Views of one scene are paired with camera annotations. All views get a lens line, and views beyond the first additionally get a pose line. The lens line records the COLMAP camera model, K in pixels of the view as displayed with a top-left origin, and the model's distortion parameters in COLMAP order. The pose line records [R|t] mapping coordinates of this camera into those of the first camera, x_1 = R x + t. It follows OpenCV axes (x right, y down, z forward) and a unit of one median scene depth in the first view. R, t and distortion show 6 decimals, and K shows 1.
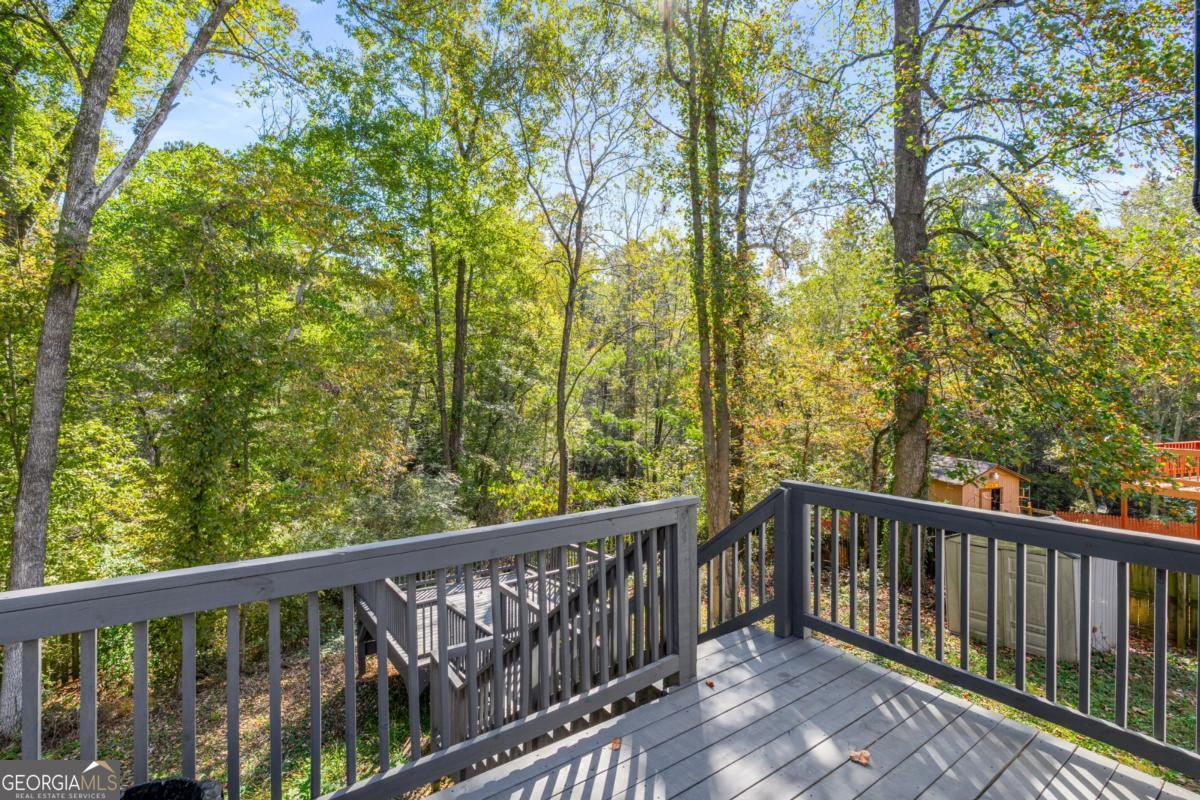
lens RADIAL K [[529.4, 0, 595.5], [0, 529.4, 398.1], [0, 0, 1]] dist [-0.001726, 0.000132]
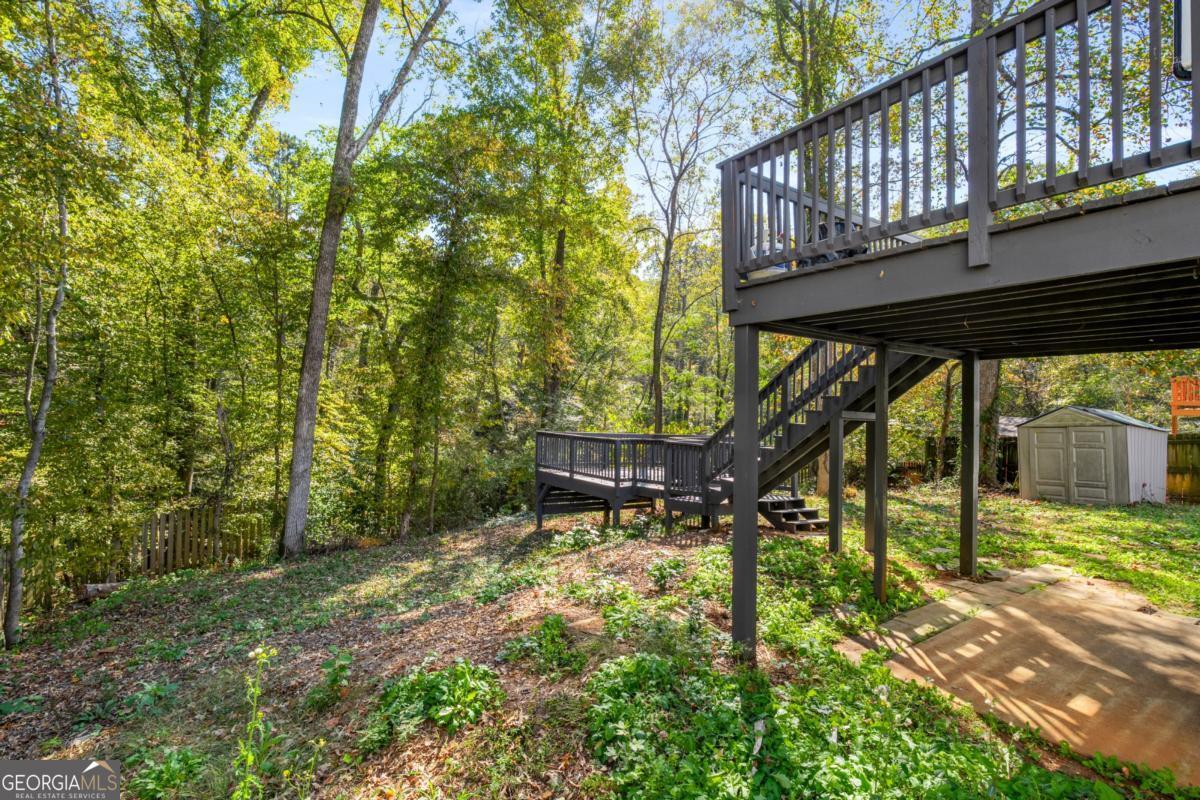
lens RADIAL K [[550.7, 0, 600.0], [0, 550.7, 400.0], [0, 0, 1]] dist [-0.000938, -0.000200]
pose [[0.999208, 0.012658, -0.037716, -0.216707], [-0.013253, 0.999791, -0.015568, 0.197650], [0.037511, 0.016055, 0.999167, -0.258427]]
